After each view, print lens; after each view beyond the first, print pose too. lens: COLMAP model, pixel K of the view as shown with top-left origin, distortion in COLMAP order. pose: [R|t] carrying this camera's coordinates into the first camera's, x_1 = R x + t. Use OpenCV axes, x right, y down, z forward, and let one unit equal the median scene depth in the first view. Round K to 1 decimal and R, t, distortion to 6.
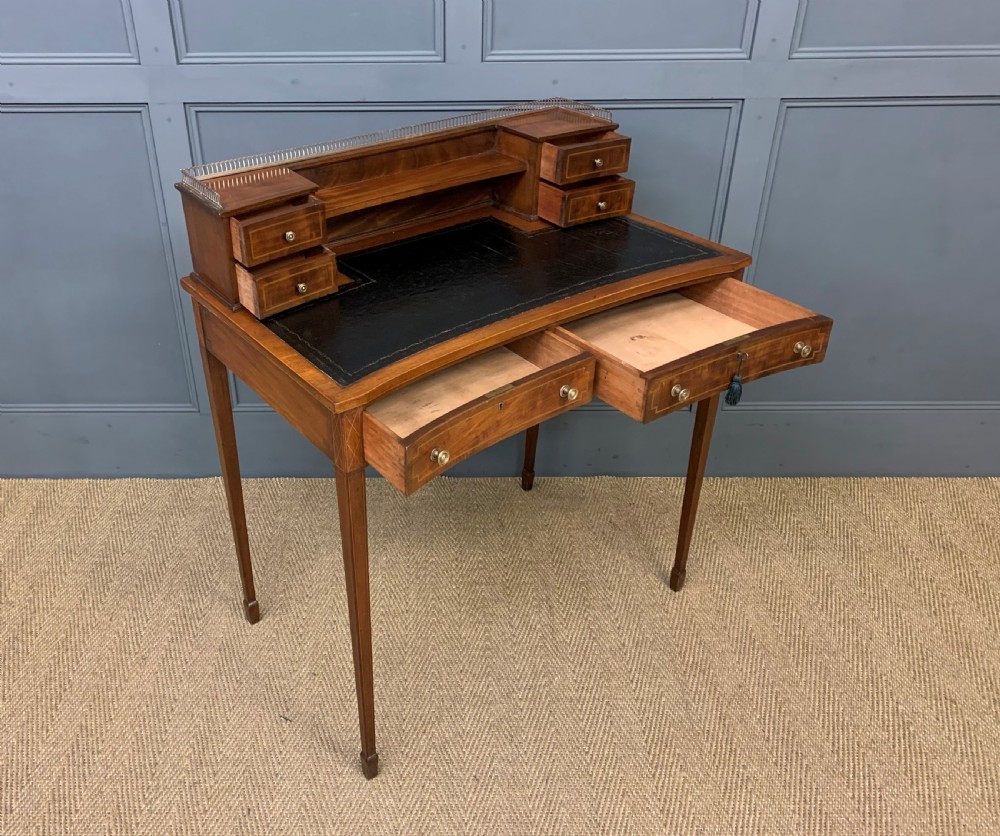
lens RADIAL K [[911.3, 0, 427.1], [0, 911.3, 409.3], [0, 0, 1]] dist [0.009351, 0.000000]
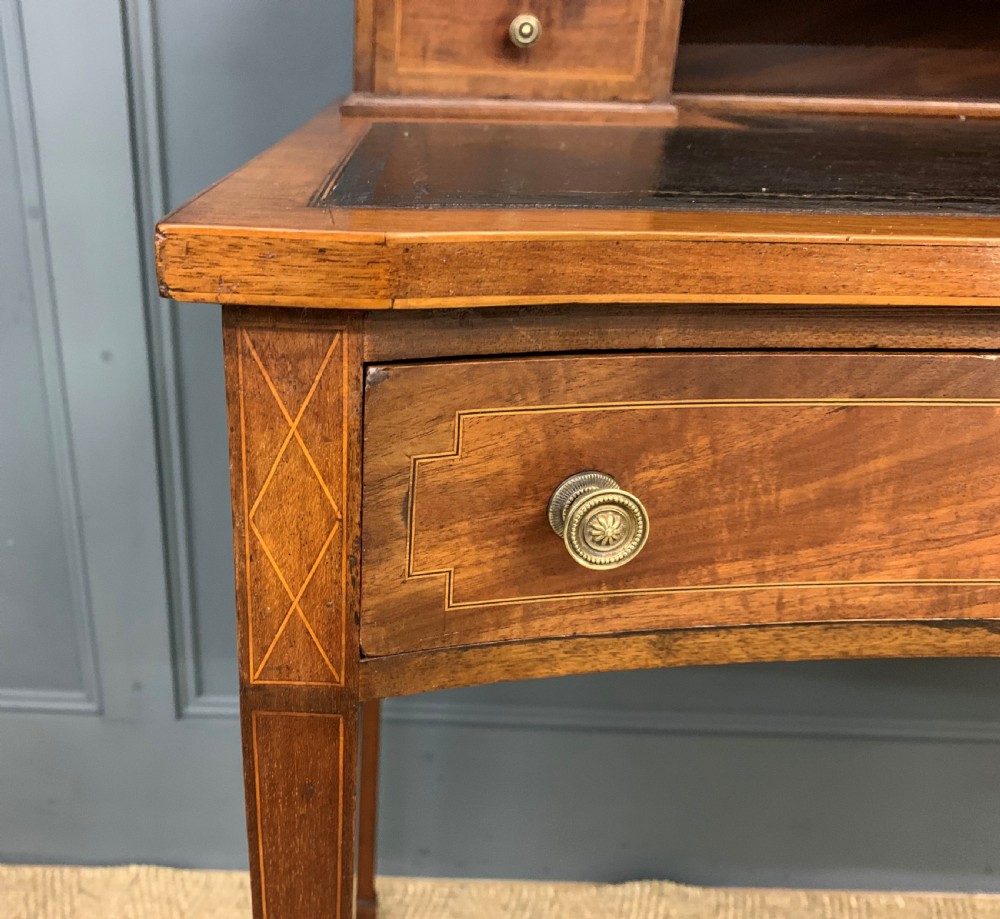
lens RADIAL K [[952.7, 0, 395.2], [0, 952.7, 470.5], [0, 0, 1]] dist [0.009015, 0.000000]
pose [[0.999336, 0.035348, 0.008862, -0.160550], [-0.033846, 0.990425, -0.133841, -0.062517], [-0.013508, 0.133452, 0.990963, 0.702966]]
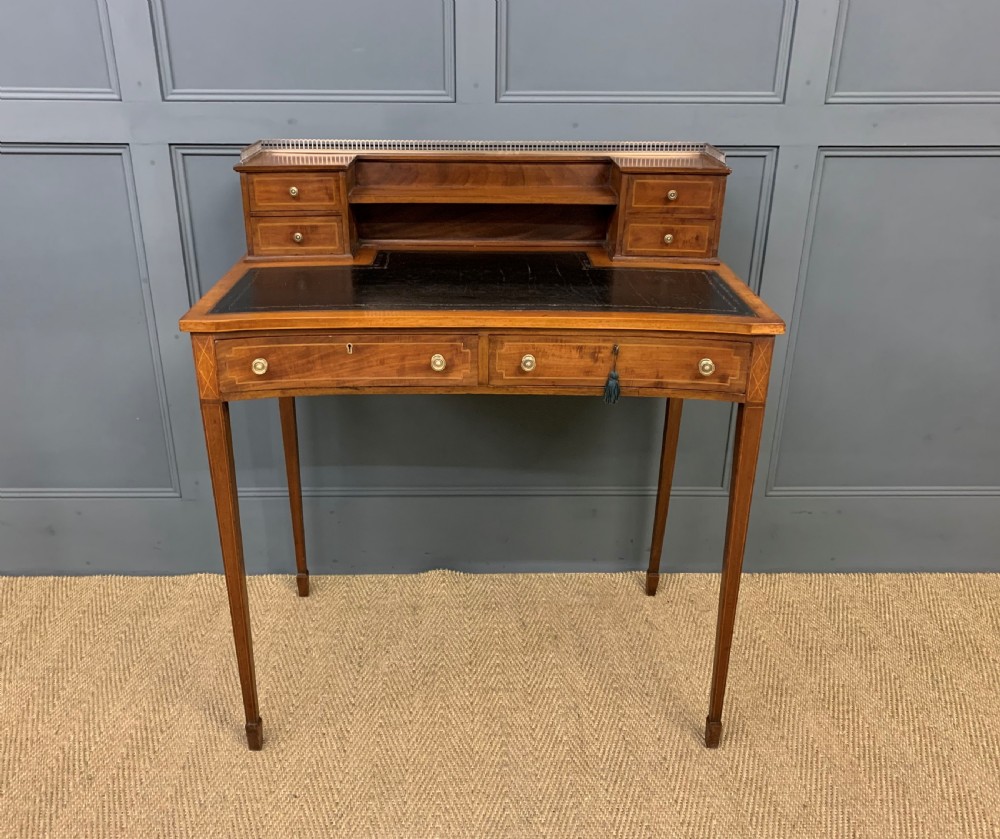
lens RADIAL K [[911.3, 0, 483.1], [0, 911.3, 437.6], [0, 0, 1]] dist [0.009351, 0.000000]
pose [[0.999627, 0.003260, 0.027124, 0.023041], [0.000216, 0.991884, -0.127146, 0.071610], [-0.027318, 0.127104, 0.991513, 0.129107]]
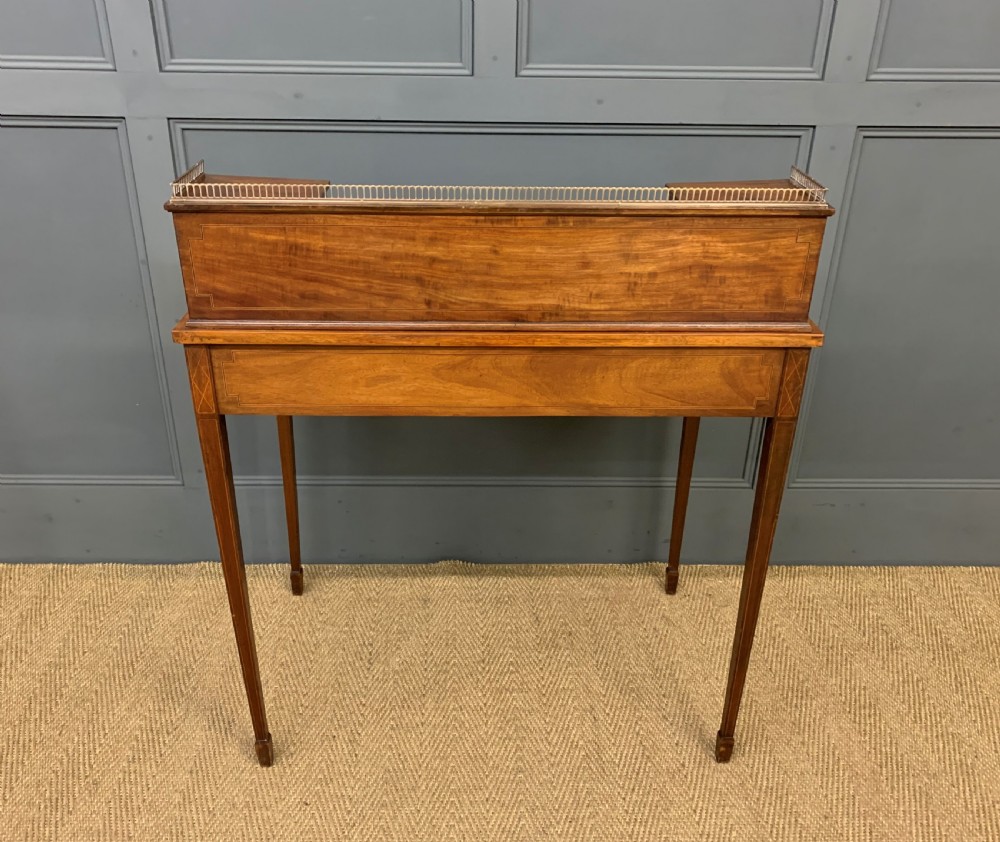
lens RADIAL K [[924.9, 0, 487.9], [0, 924.9, 442.7], [0, 0, 1]] dist [0.008377, 0.000000]
pose [[0.999460, 0.009203, 0.031554, 0.008897], [-0.007029, 0.997637, -0.068344, 0.025194], [-0.032108, 0.068085, 0.997163, 0.149200]]
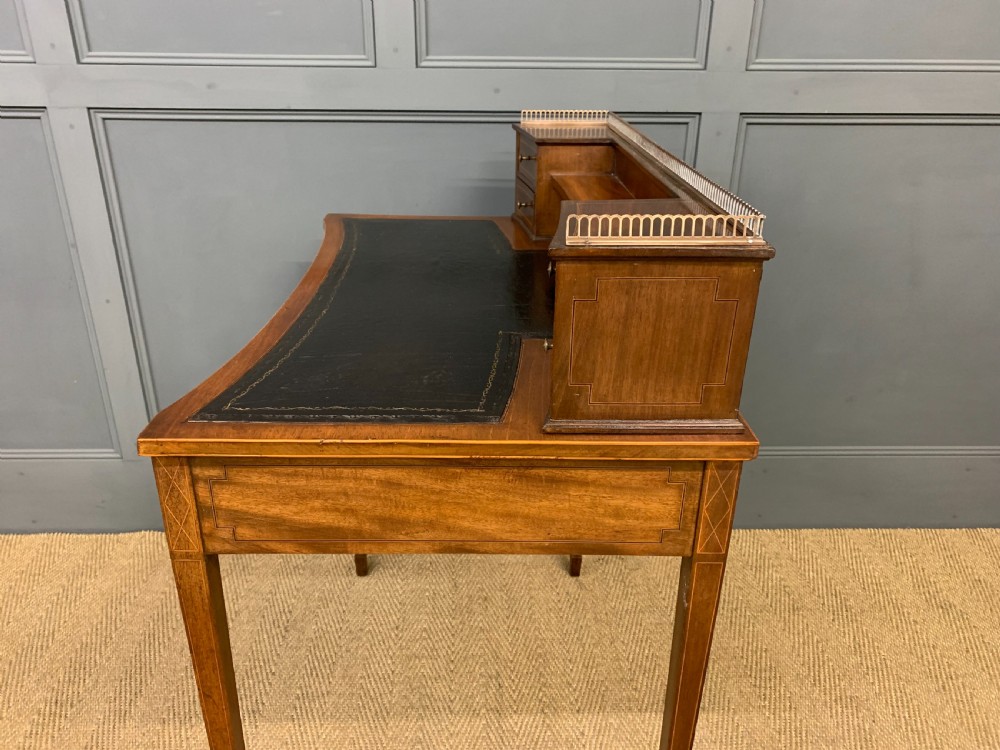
lens RADIAL K [[763.3, 0, 492.4], [0, 763.3, 375.9], [0, 0, 1]] dist [0.009634, -0.002478]
pose [[0.999274, 0.003462, 0.037930, 0.107473], [0.001555, 0.991321, -0.131454, 0.027396], [-0.038056, 0.131418, 0.990596, 0.275637]]
